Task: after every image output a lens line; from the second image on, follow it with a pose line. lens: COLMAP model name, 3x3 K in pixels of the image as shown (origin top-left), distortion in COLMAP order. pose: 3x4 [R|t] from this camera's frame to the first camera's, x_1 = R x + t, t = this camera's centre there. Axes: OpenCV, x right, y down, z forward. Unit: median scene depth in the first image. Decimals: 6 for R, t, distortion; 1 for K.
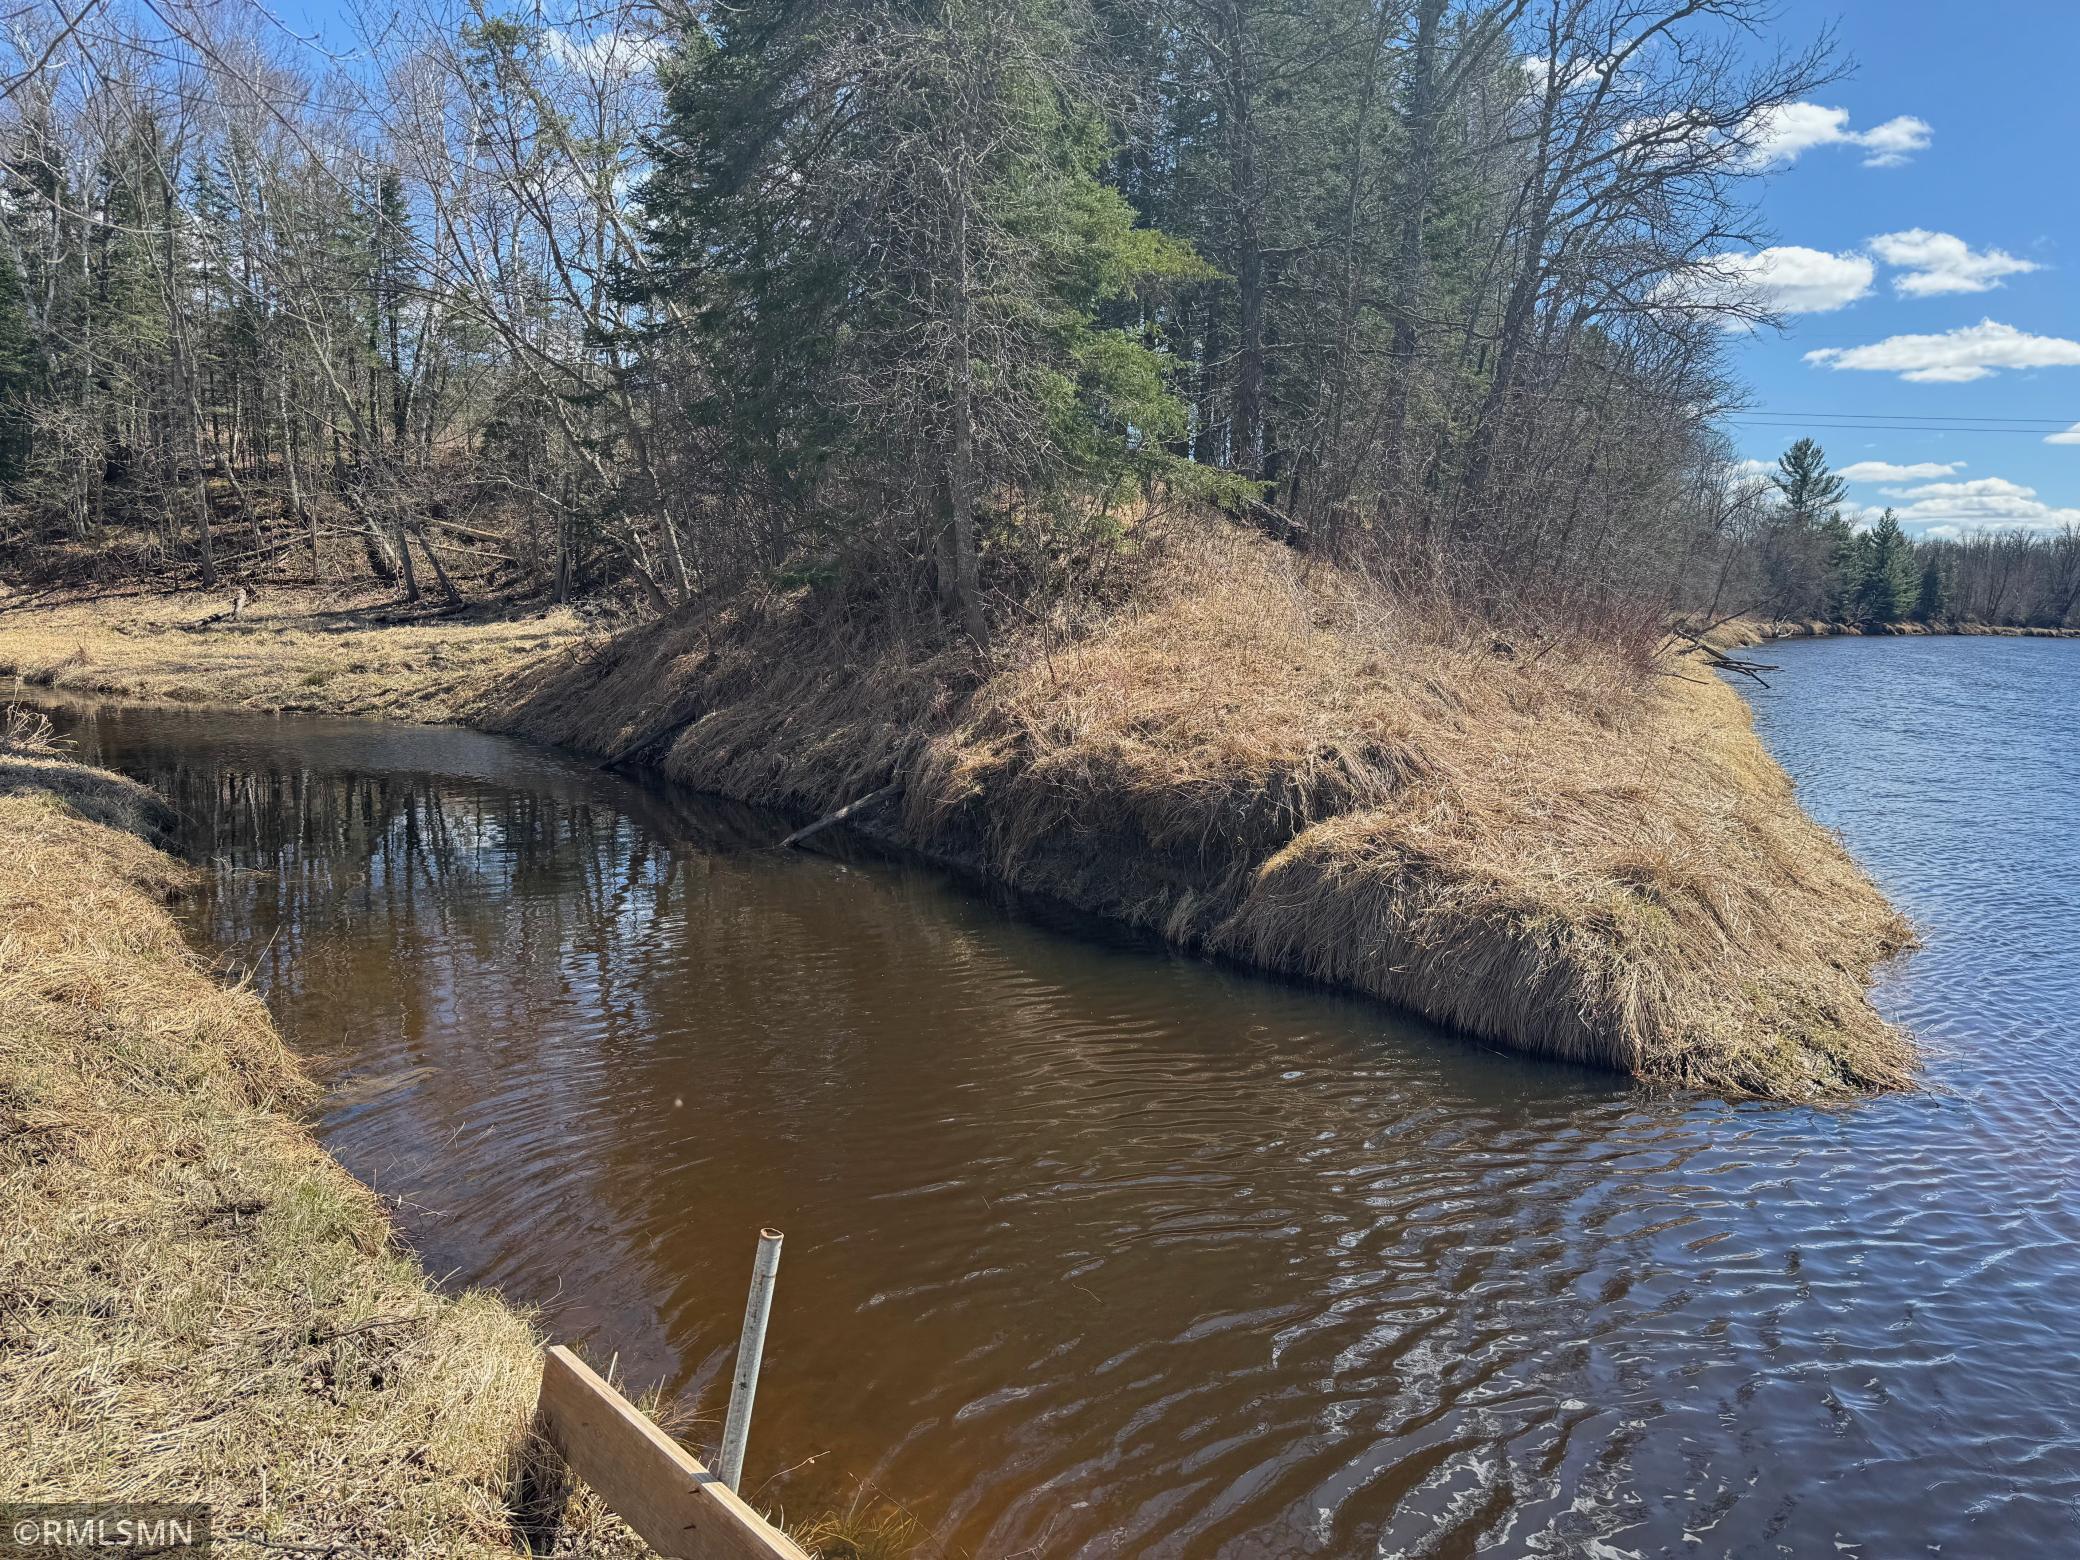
lens RADIAL K [[1384.6, 0, 1063.9], [0, 1384.6, 806.9], [0, 0, 1]] dist [0.003410, -0.005632]
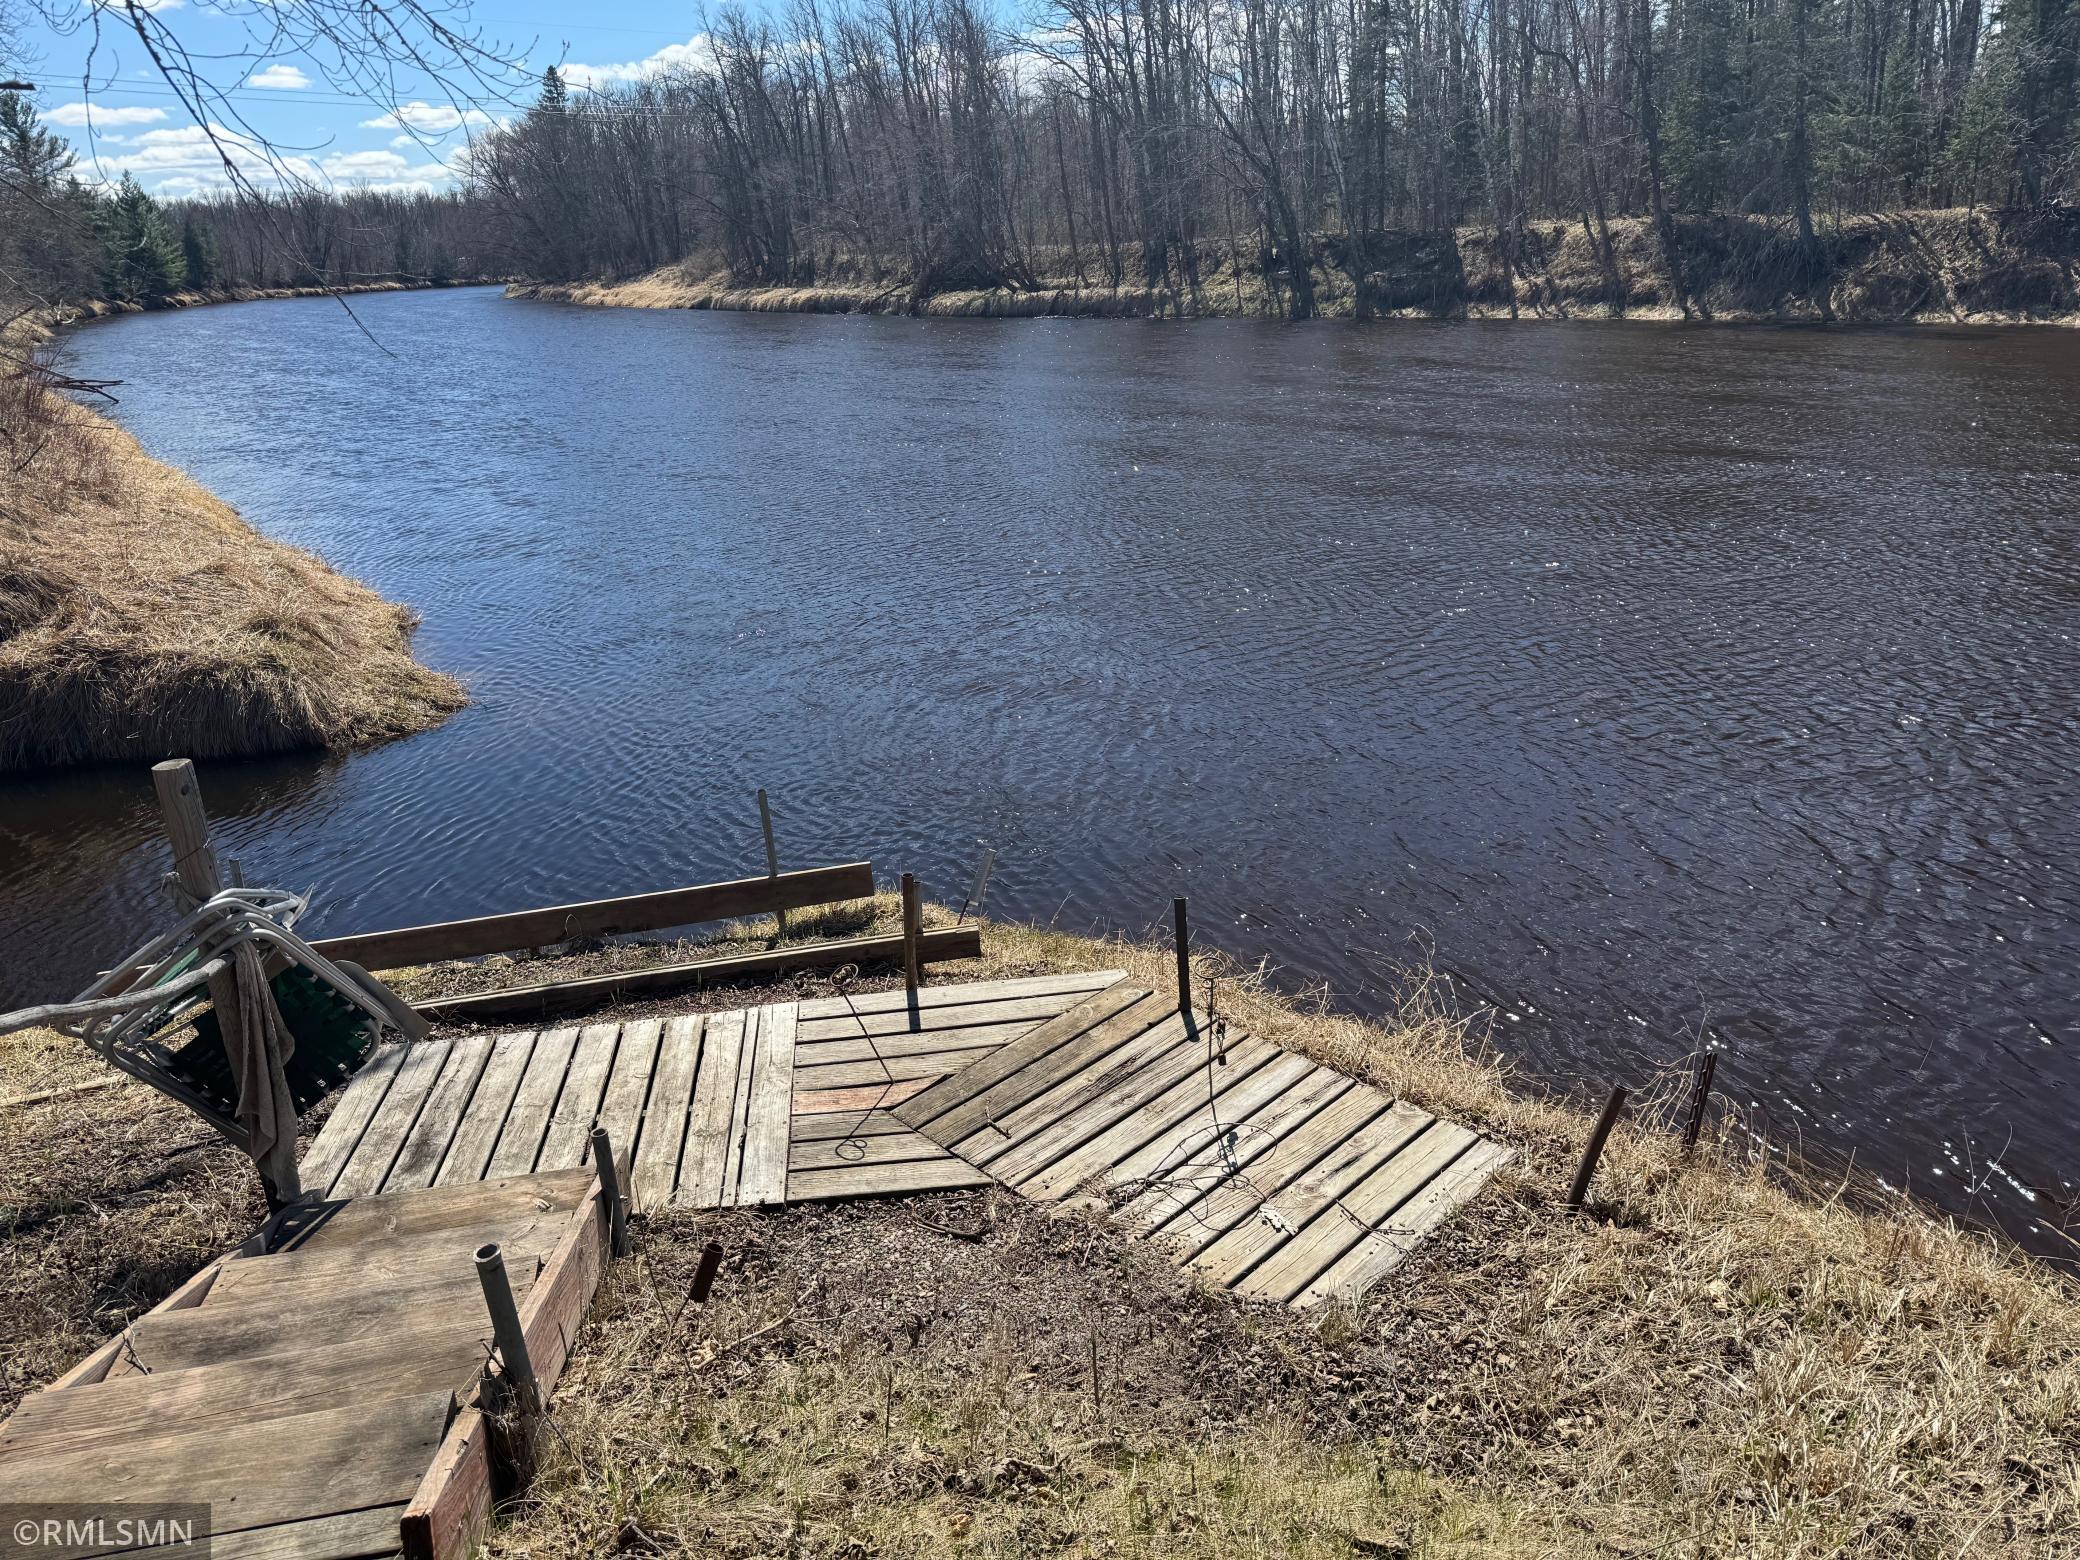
lens RADIAL K [[1384.6, 0, 1063.9], [0, 1384.6, 806.9], [0, 0, 1]] dist [0.003410, -0.005632]
pose [[0.463980, -0.360089, 0.809357, -0.141244], [0.165501, 0.932804, 0.320135, -0.031472], [-0.870248, -0.014586, 0.492397, -0.147702]]
